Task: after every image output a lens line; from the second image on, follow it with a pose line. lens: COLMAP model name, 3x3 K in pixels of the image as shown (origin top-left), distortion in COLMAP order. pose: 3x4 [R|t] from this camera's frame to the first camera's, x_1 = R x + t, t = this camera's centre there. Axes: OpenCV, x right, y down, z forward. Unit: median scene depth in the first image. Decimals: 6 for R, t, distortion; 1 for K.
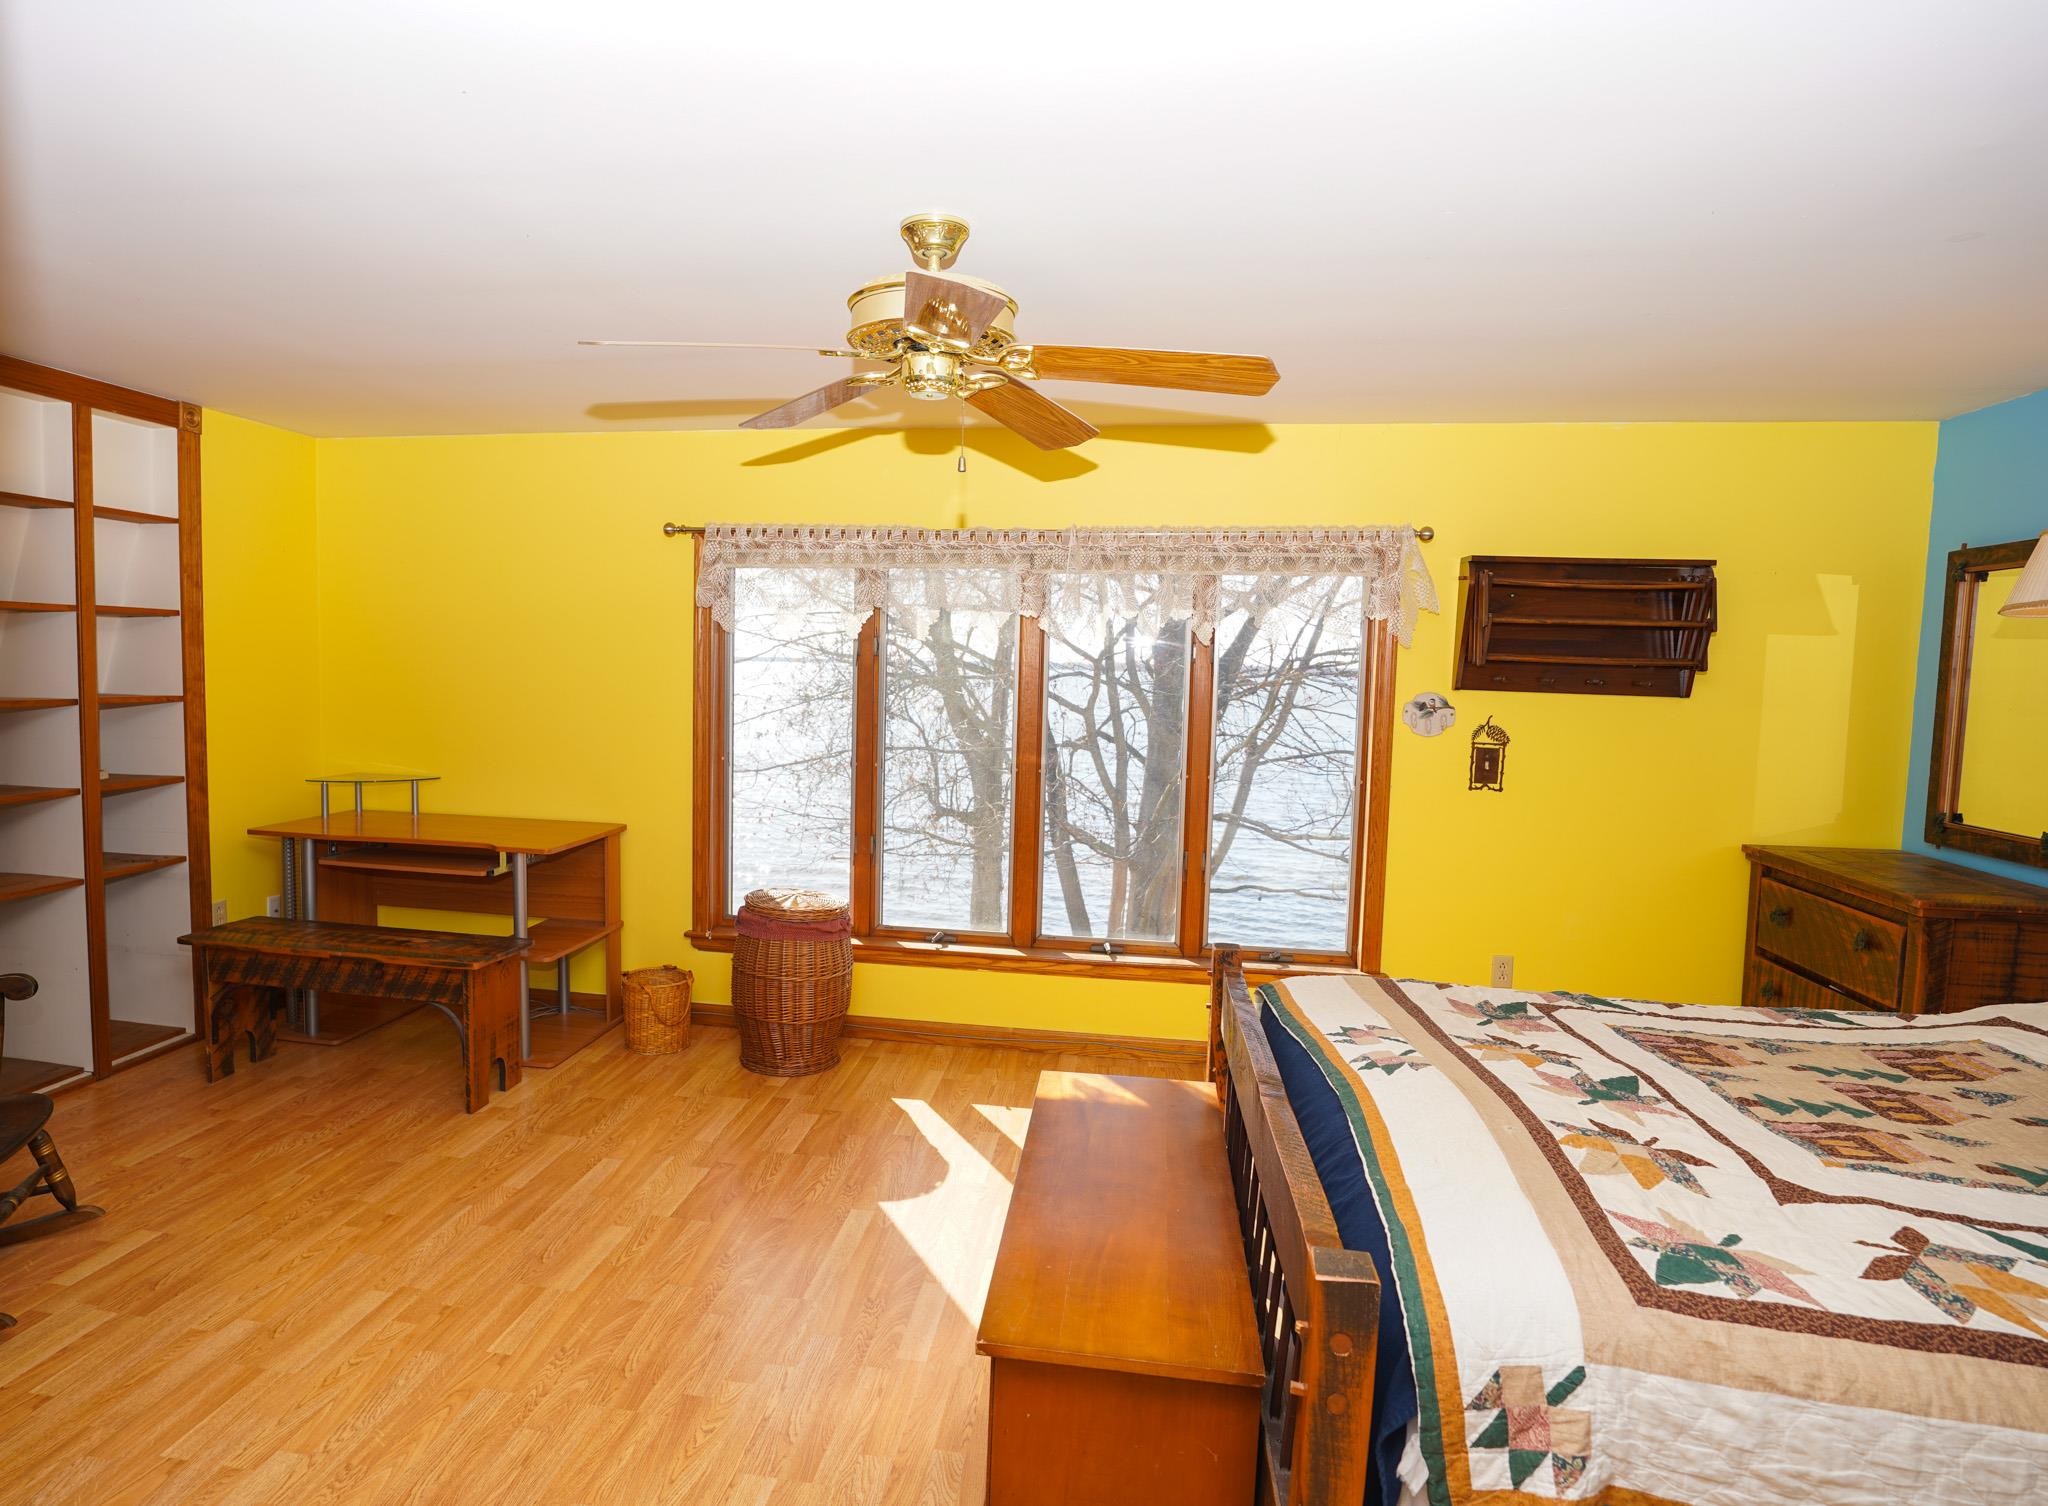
lens RADIAL K [[1285.8, 0, 1024.0], [0, 1285.8, 753.0], [0, 0, 1]] dist [-0.000298, 0.000031]
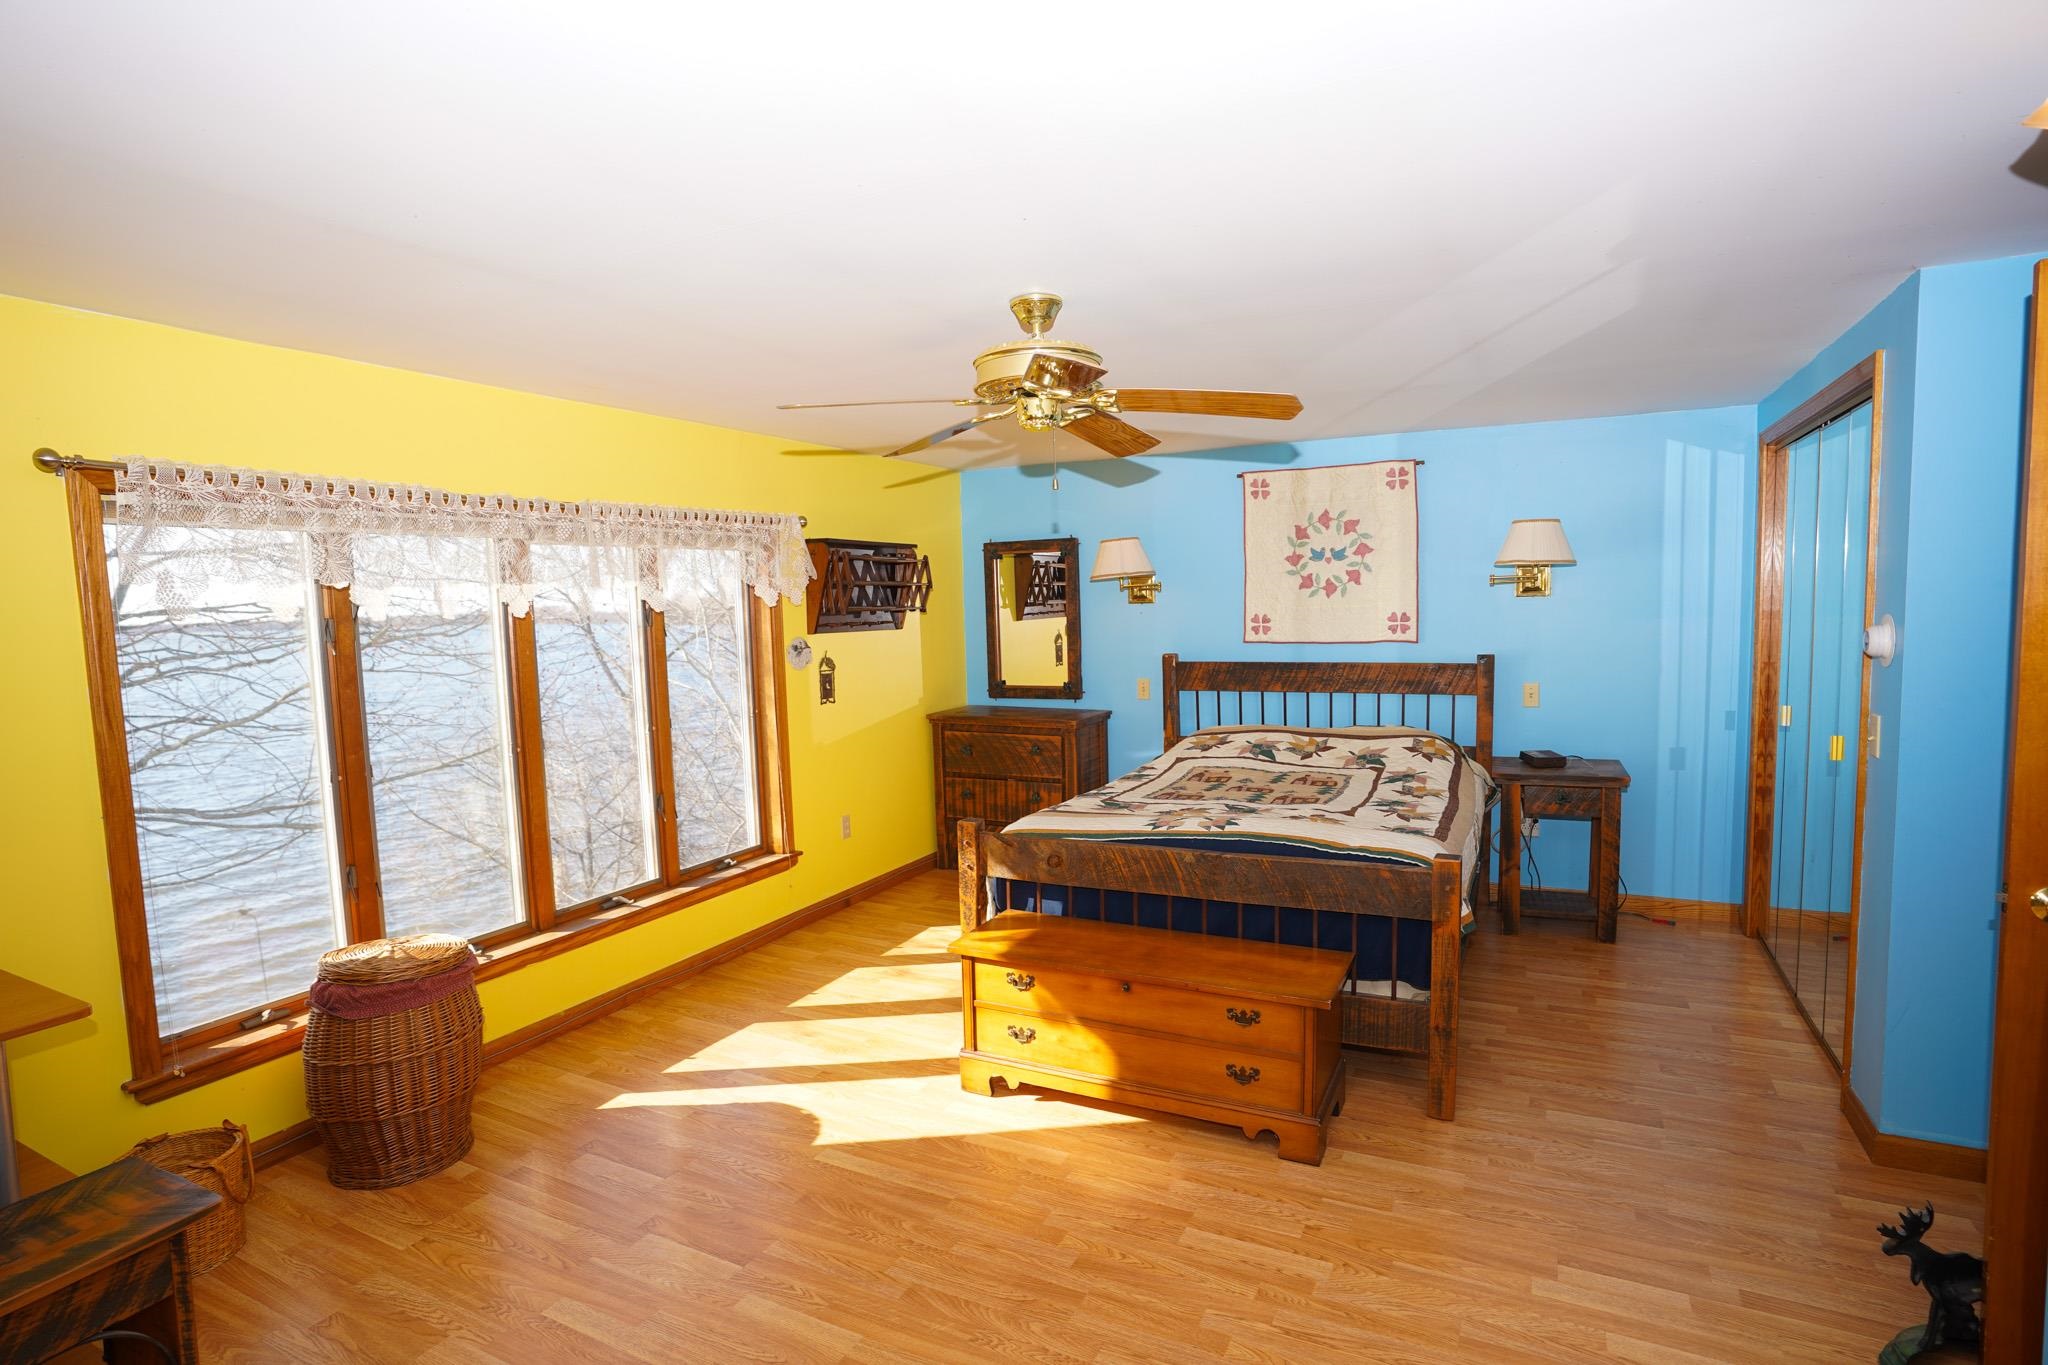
lens RADIAL K [[1064.5, 0, 1036.6], [0, 1064.5, 688.6], [0, 0, 1]] dist [-0.056894, 0.031863]
pose [[0.275672, -0.114582, 0.954398, -0.695486], [0.097269, 0.991099, 0.090893, -0.071271], [-0.956318, 0.067777, 0.284363, 0.445595]]
